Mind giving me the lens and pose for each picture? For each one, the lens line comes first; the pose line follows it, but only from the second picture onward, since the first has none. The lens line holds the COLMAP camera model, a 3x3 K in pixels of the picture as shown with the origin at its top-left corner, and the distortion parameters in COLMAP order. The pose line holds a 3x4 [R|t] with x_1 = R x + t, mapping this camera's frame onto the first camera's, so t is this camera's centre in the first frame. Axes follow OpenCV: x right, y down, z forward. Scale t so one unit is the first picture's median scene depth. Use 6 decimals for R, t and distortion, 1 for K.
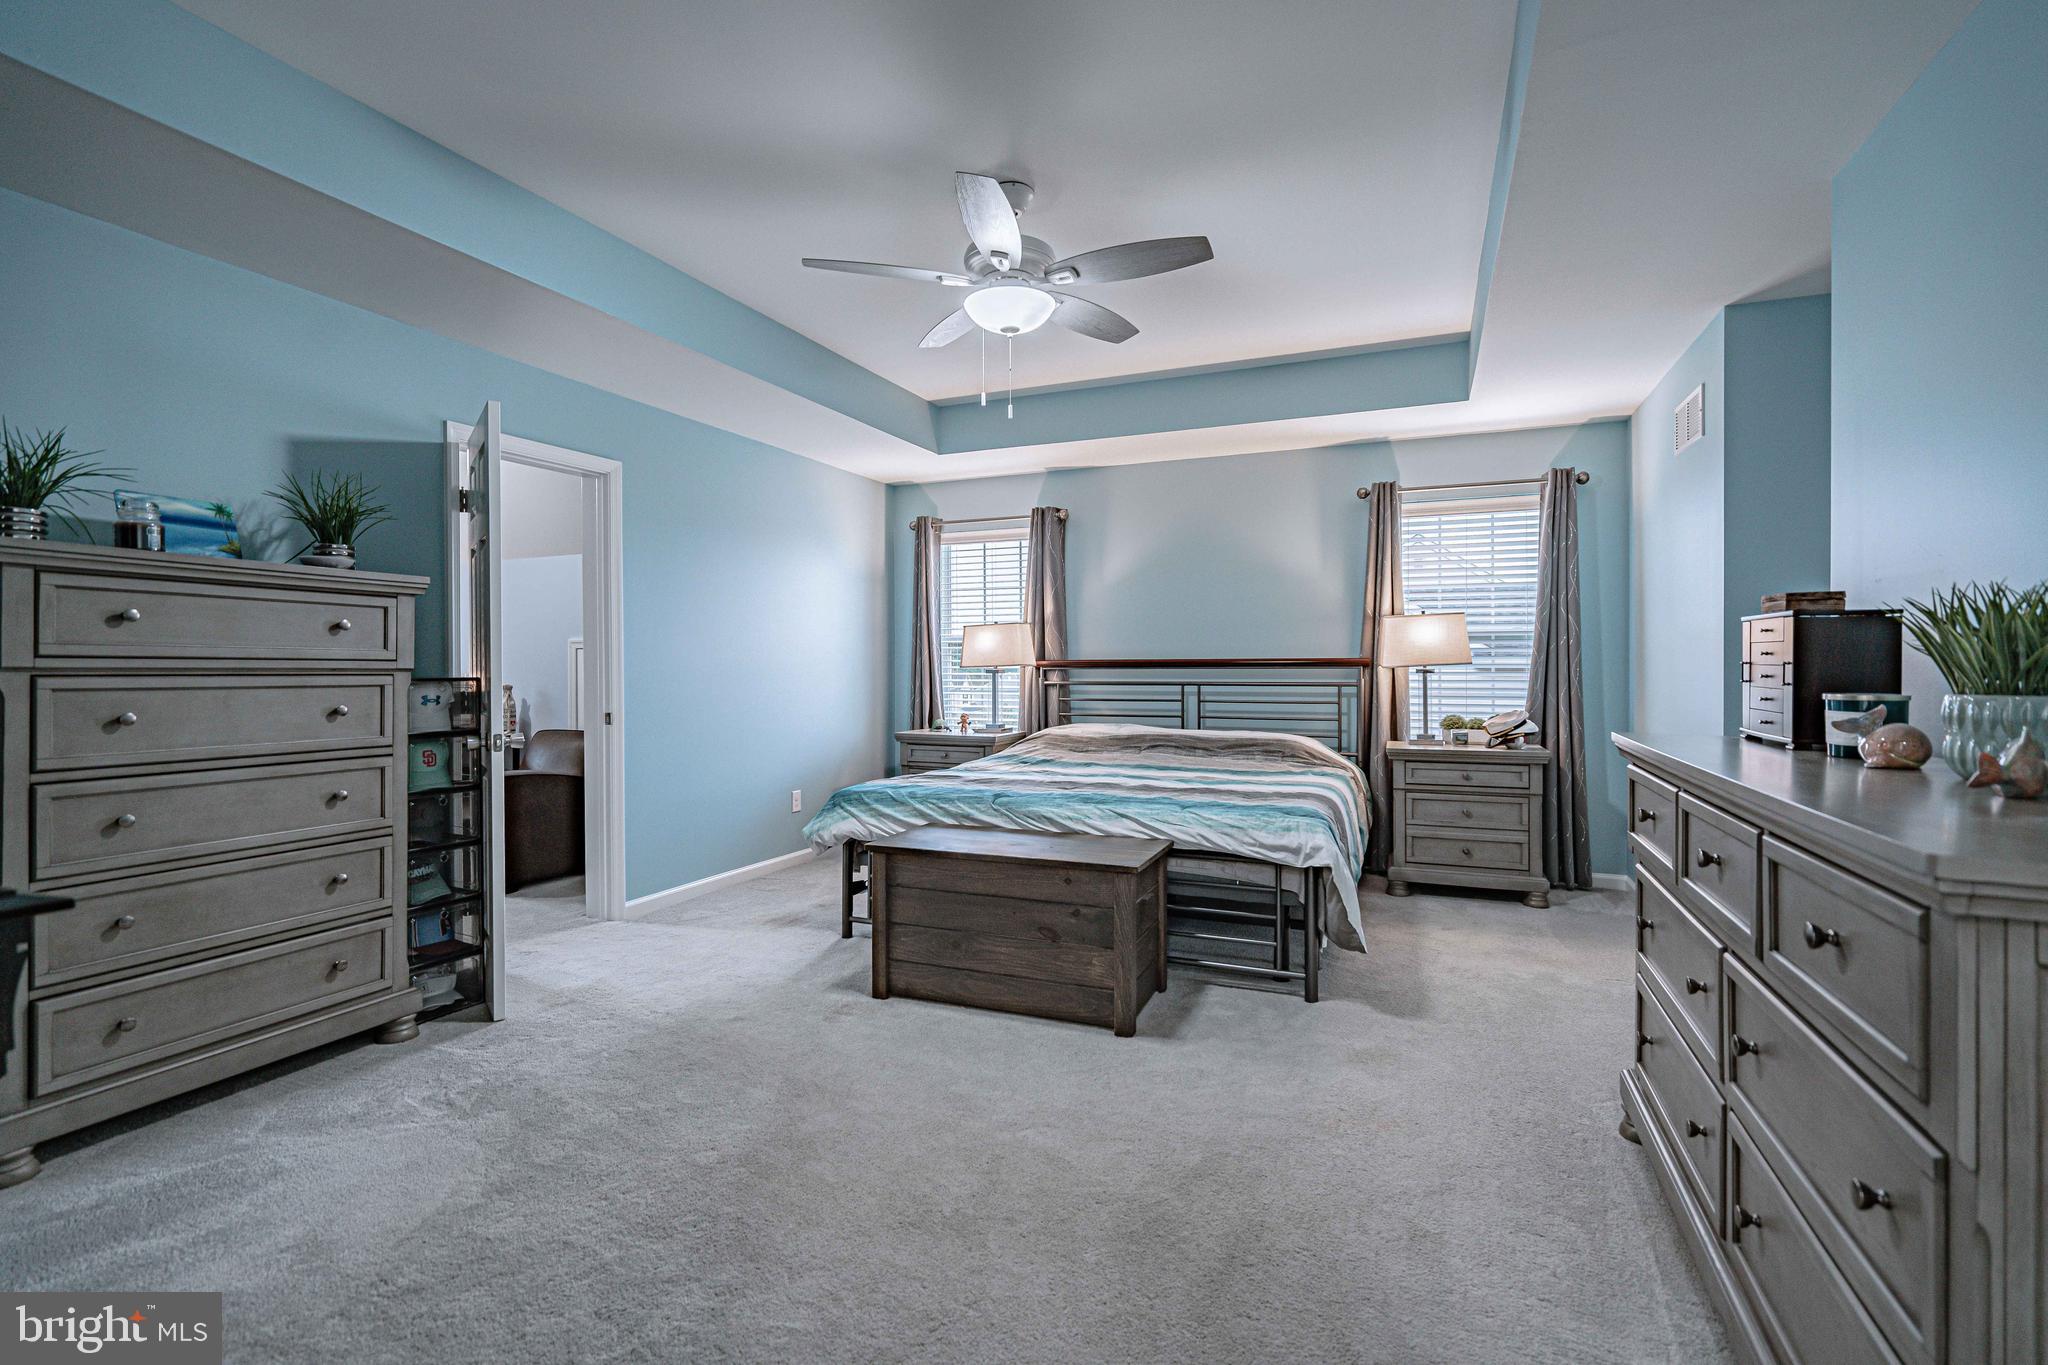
lens RADIAL K [[936.6, 0, 1014.0], [0, 936.6, 666.8], [0, 0, 1]] dist [-0.003865, -0.000145]
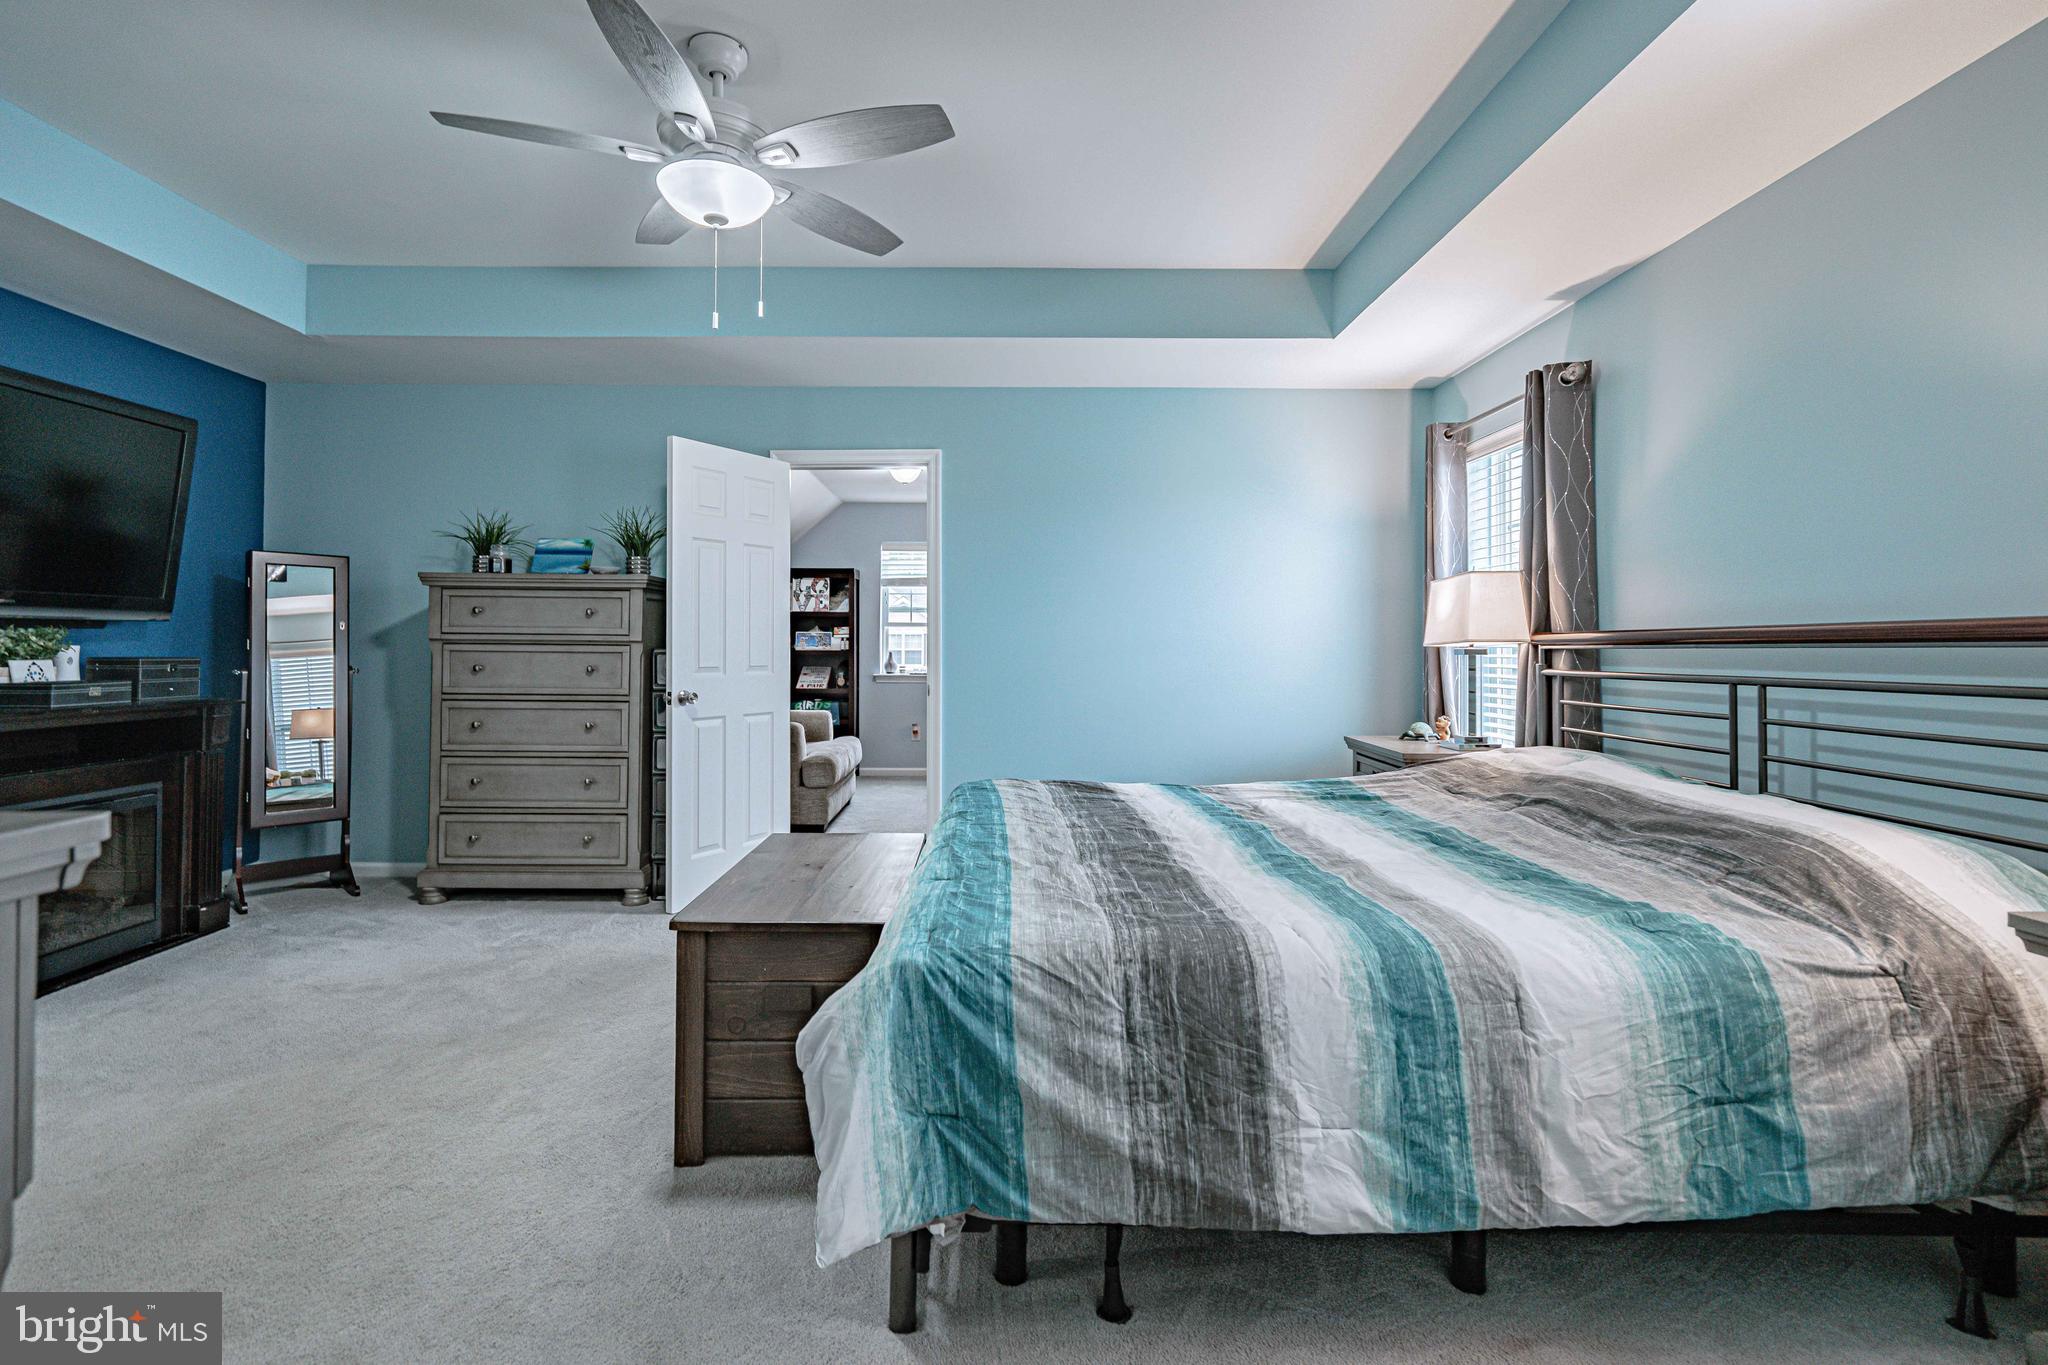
lens RADIAL K [[943.0, 0, 1026.1], [0, 943.0, 648.0], [0, 0, 1]] dist [-0.000990, -0.000281]
pose [[0.404624, 0.002641, -0.914479, 0.531933], [-0.006170, 0.999981, 0.000158, 0.005088], [0.914462, 0.005579, 0.404633, 0.581427]]
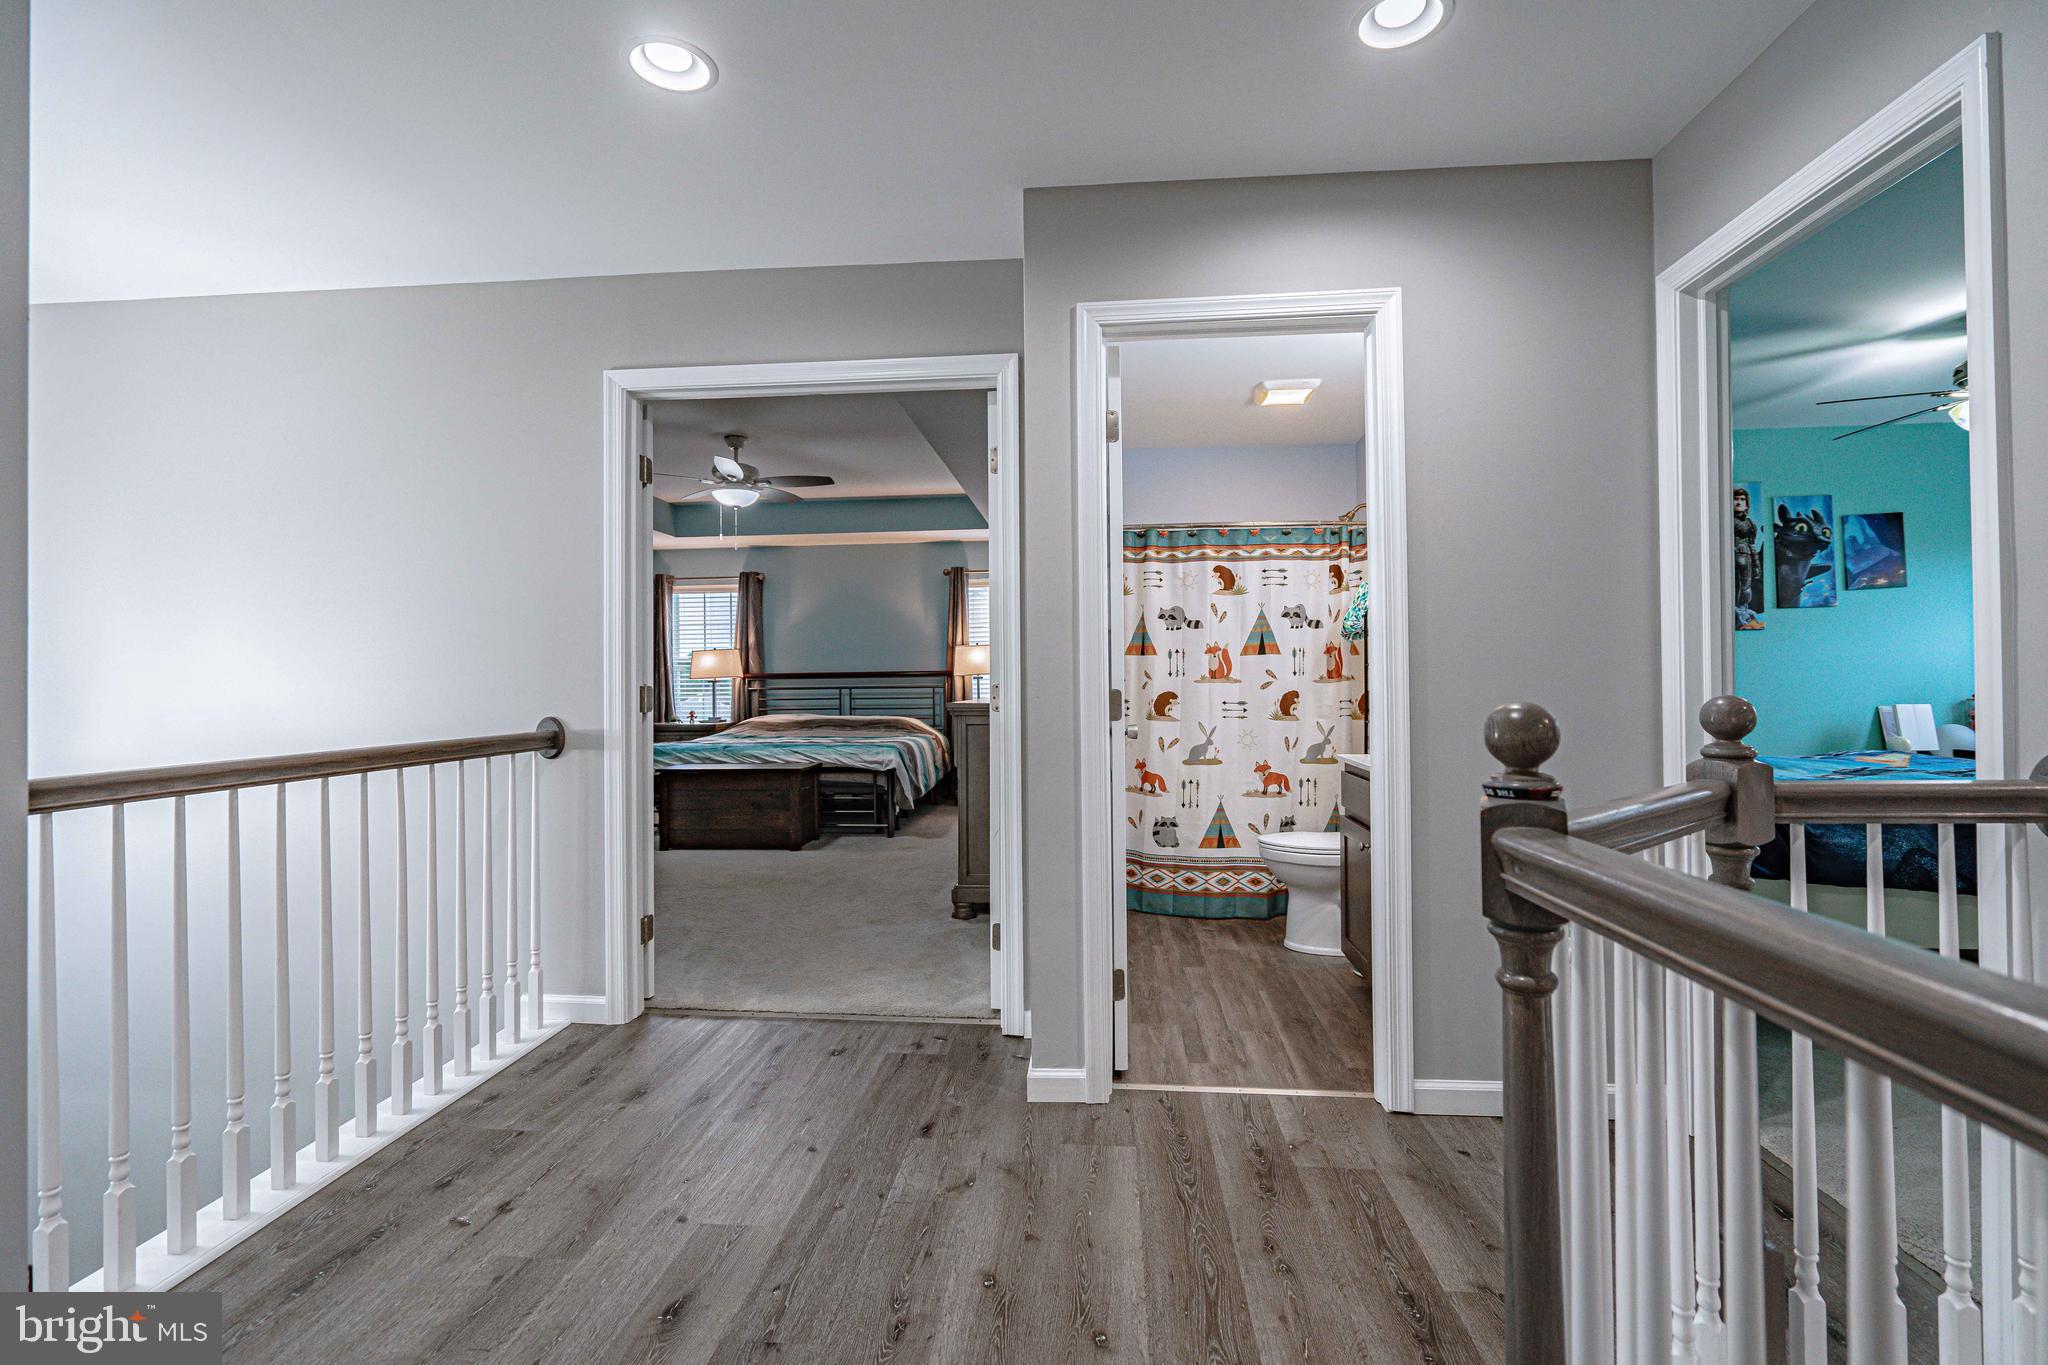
lens RADIAL K [[936.6, 0, 1014.0], [0, 936.6, 666.8], [0, 0, 1]] dist [-0.003865, -0.000145]
pose [[0.949419, -0.005445, 0.313966, -0.042669], [0.011902, 0.999755, -0.018653, 0.018219], [-0.313788, 0.021447, 0.949251, -0.684300]]
